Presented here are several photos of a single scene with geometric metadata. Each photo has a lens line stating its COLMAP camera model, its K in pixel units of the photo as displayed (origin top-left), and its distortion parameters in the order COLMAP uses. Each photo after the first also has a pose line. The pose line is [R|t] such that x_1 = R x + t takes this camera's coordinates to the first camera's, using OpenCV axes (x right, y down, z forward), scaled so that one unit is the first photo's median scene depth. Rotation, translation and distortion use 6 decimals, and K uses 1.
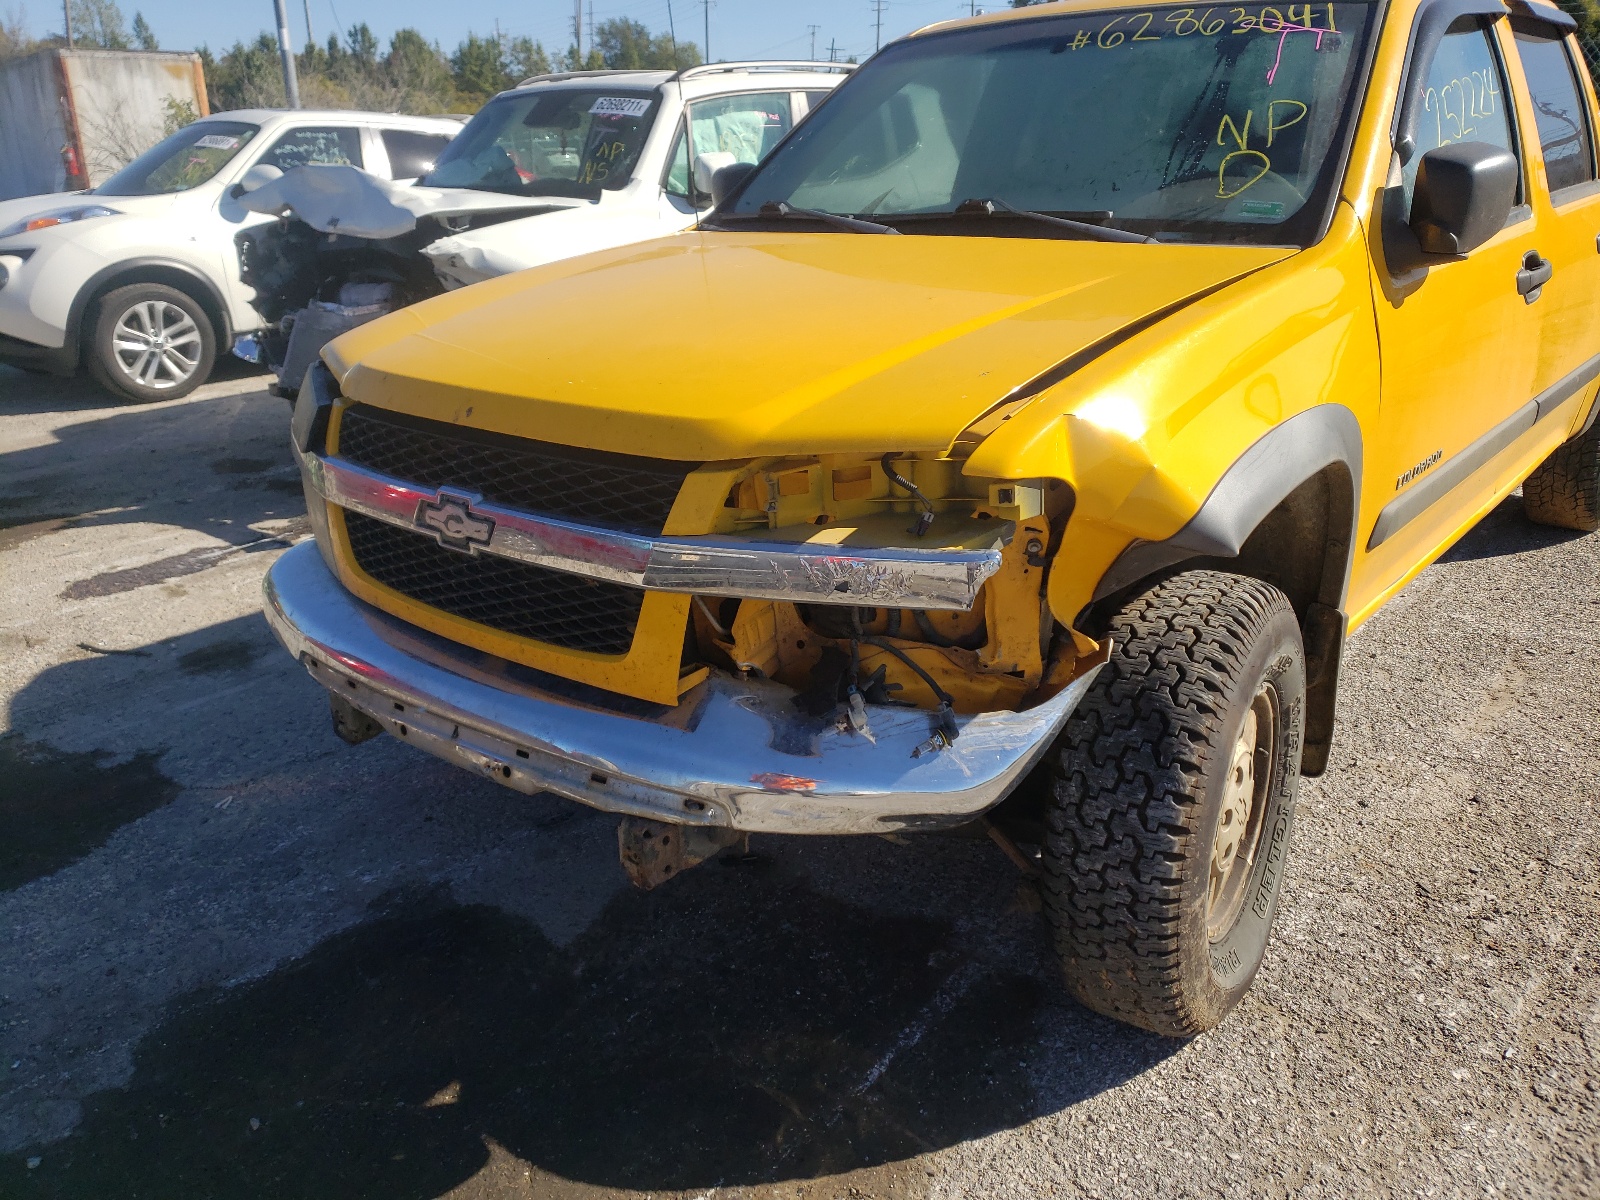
lens RADIAL K [[1228.7, 0, 801.0], [0, 1228.7, 570.5], [0, 0, 1]] dist [0.013253, 0.012278]
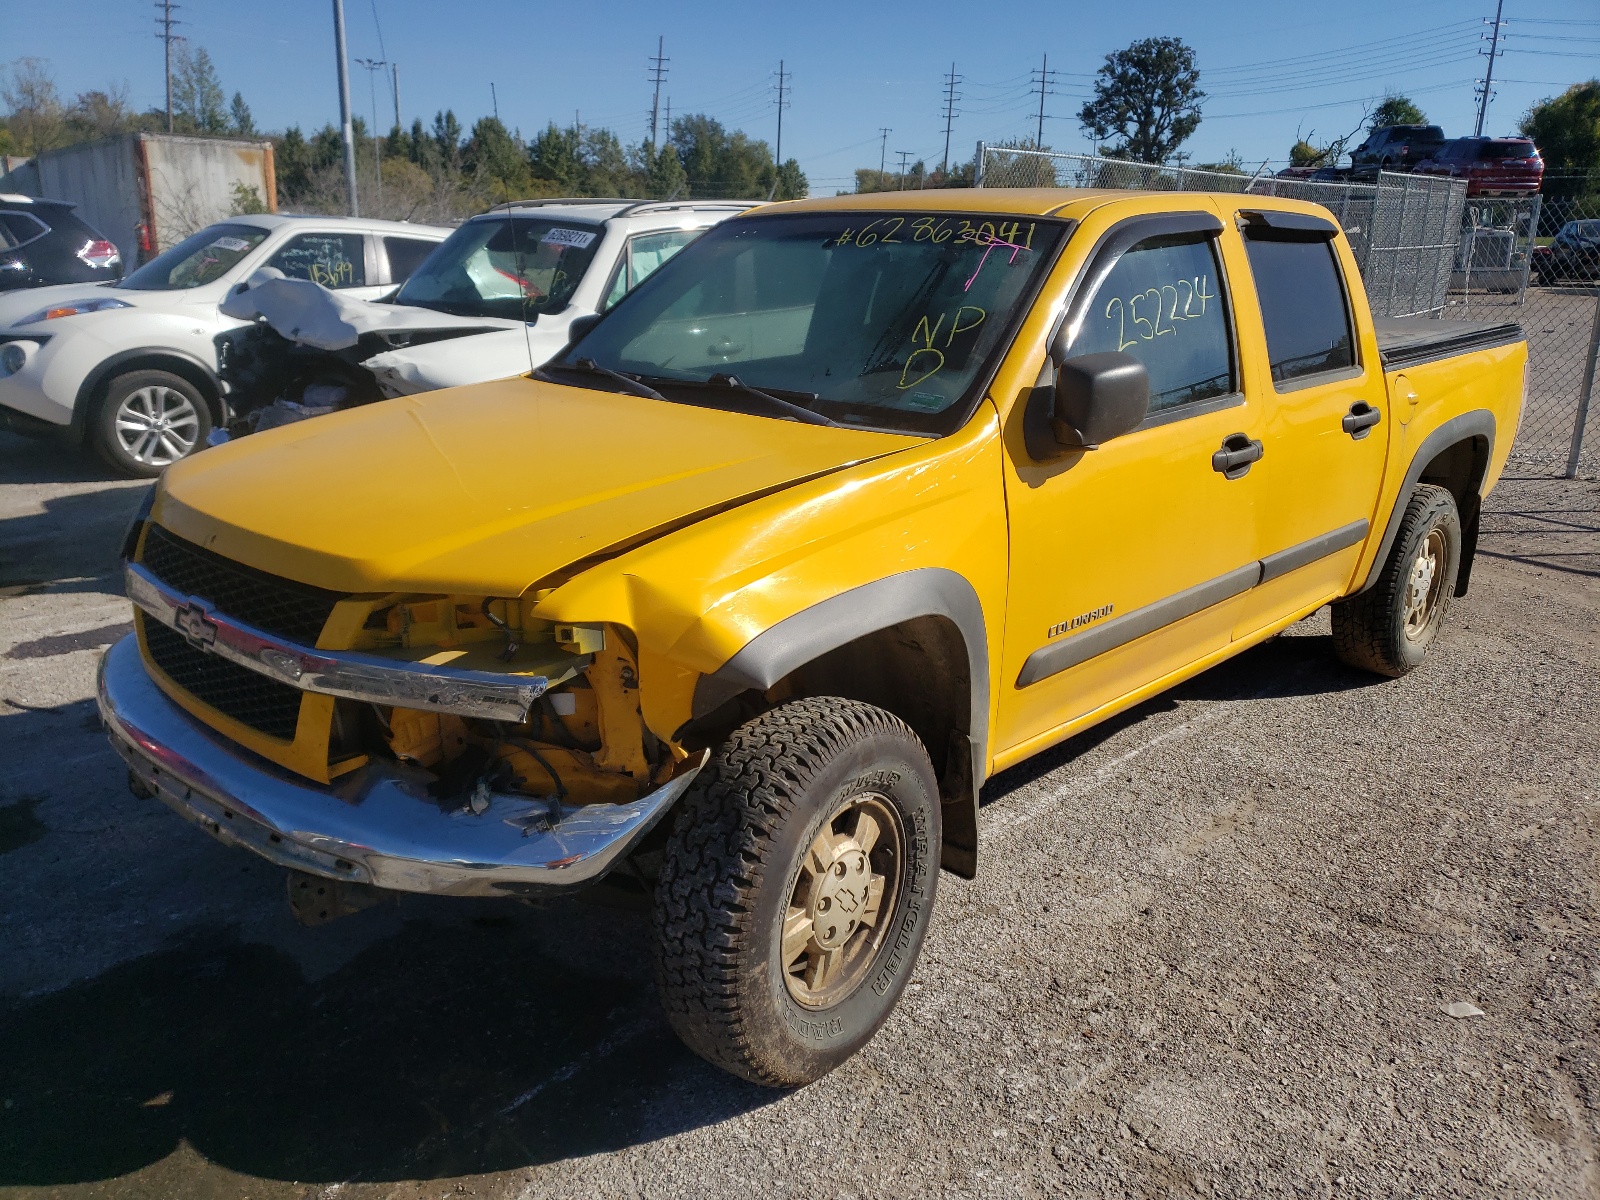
lens RADIAL K [[1230.1, 0, 800.0], [0, 1230.1, 600.0], [0, 0, 1]] dist [0.019908, 0.002349]
pose [[0.997566, 0.056587, -0.040732, 0.236074], [-0.058518, 0.997137, -0.047889, -0.025118], [0.037906, 0.050156, 0.998022, -0.146452]]
